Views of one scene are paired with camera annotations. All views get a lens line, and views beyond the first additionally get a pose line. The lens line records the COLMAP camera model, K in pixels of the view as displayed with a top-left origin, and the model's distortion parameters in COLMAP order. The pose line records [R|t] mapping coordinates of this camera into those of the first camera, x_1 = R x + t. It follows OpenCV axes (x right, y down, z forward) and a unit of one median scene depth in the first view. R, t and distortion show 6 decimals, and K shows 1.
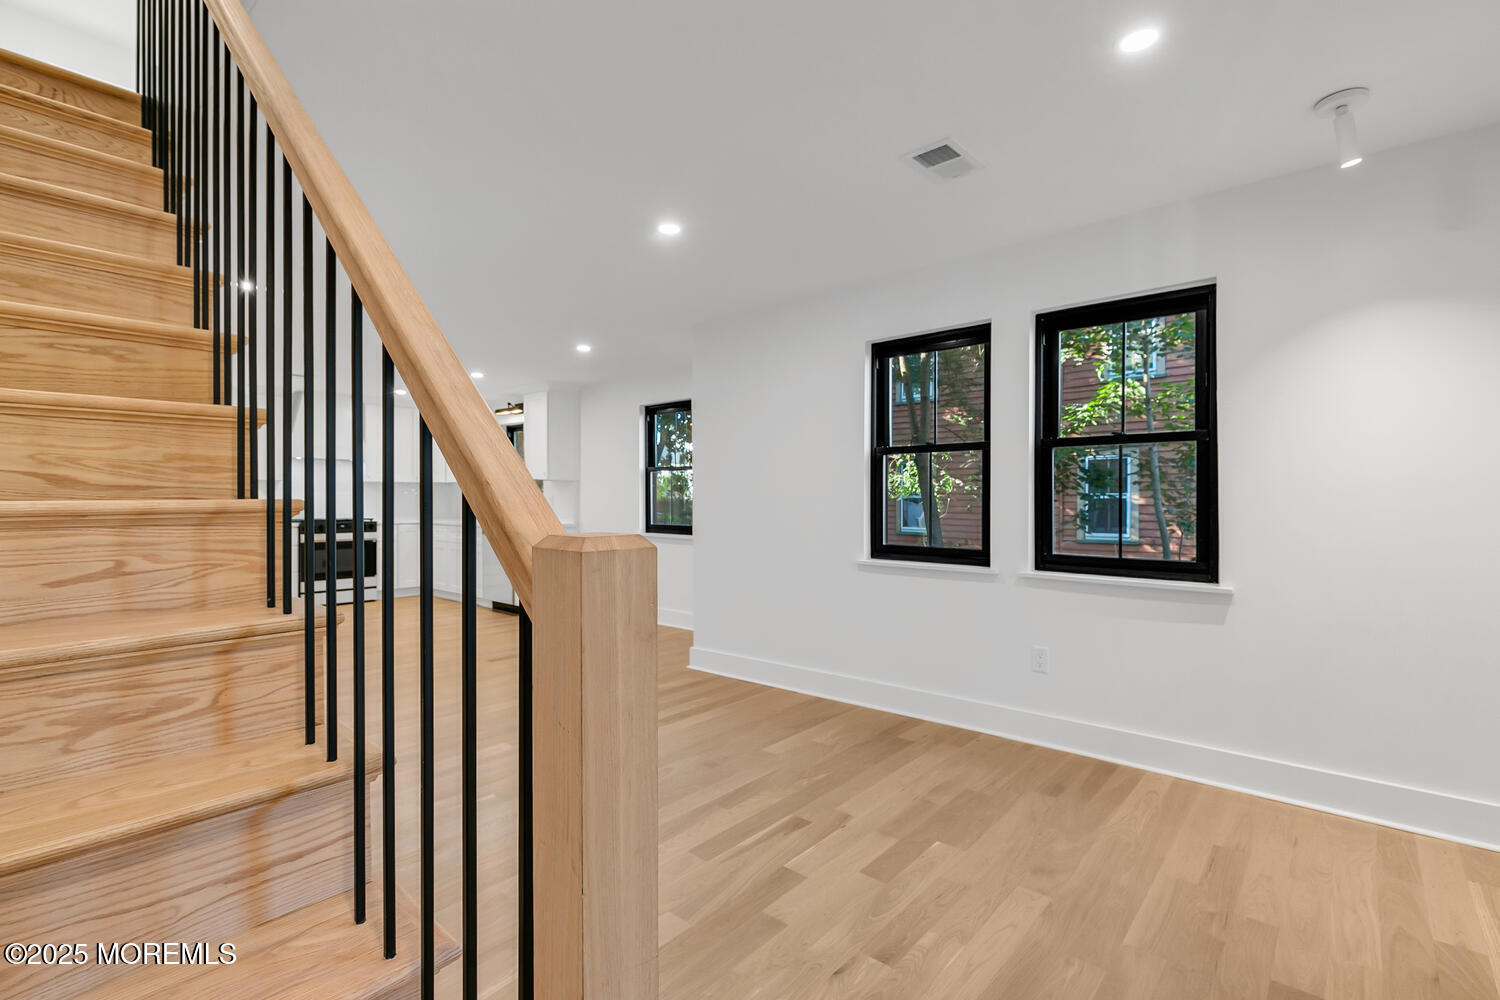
lens RADIAL K [[680.7, 0, 752.7], [0, 680.7, 497.5], [0, 0, 1]] dist [0.005745, -0.000078]
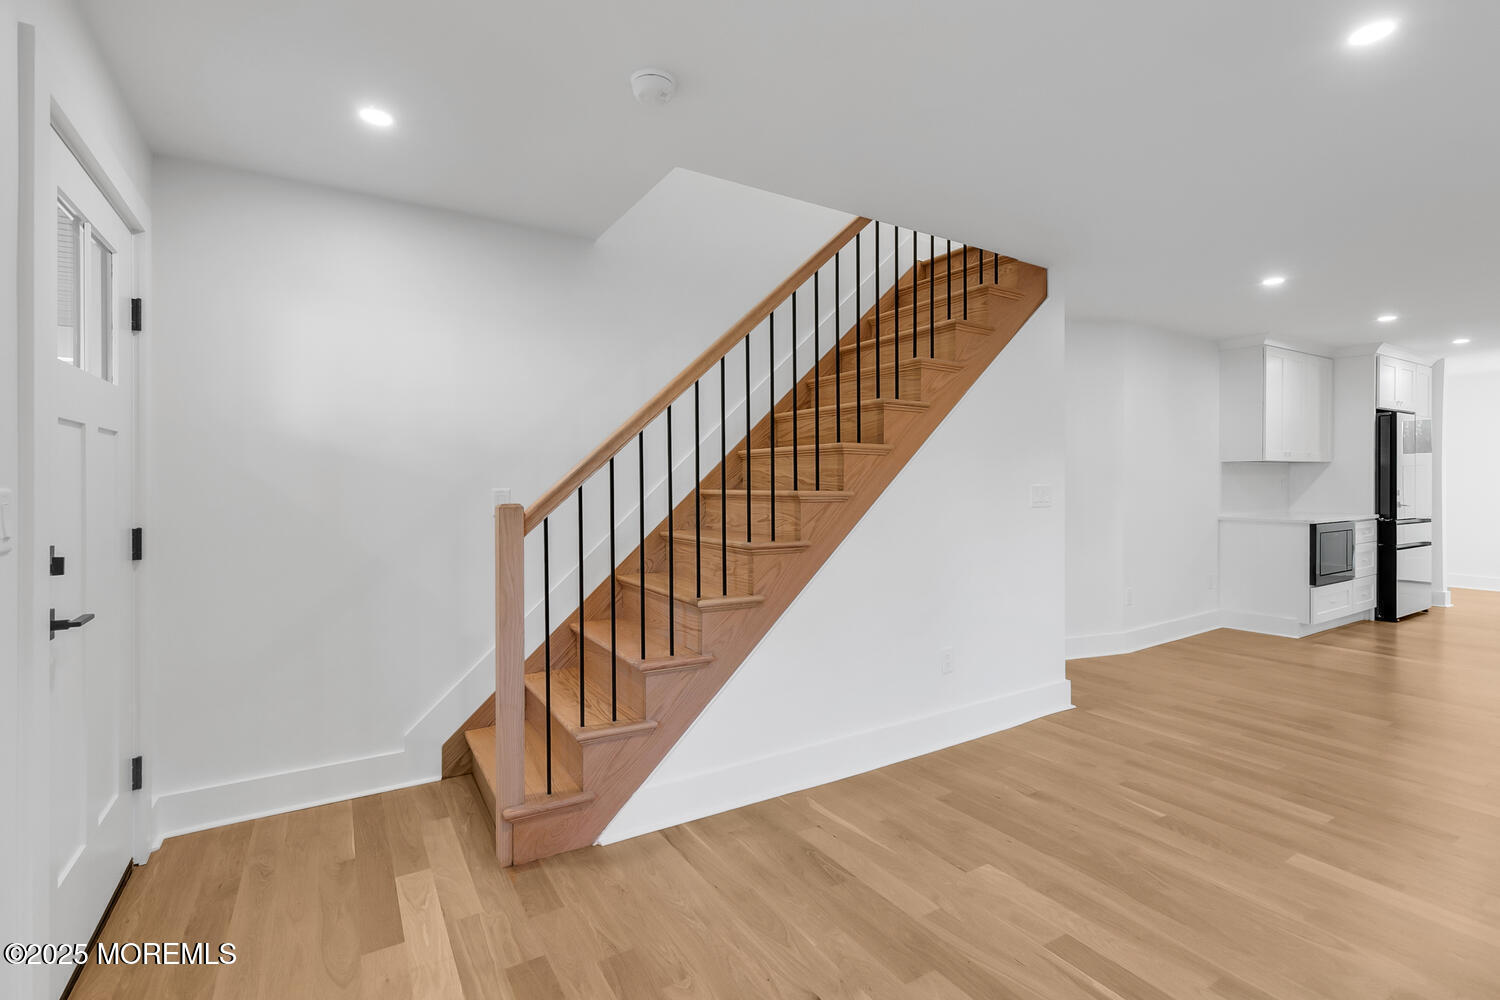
lens RADIAL K [[680.7, 0, 760.3], [0, 680.7, 492.3], [0, 0, 1]] dist [0.005745, -0.000078]
pose [[-0.281764, 0.018728, -0.959301, 0.551502], [0.003558, 0.999823, 0.018475, -0.013106], [0.959477, 0.001793, -0.281781, 0.631016]]
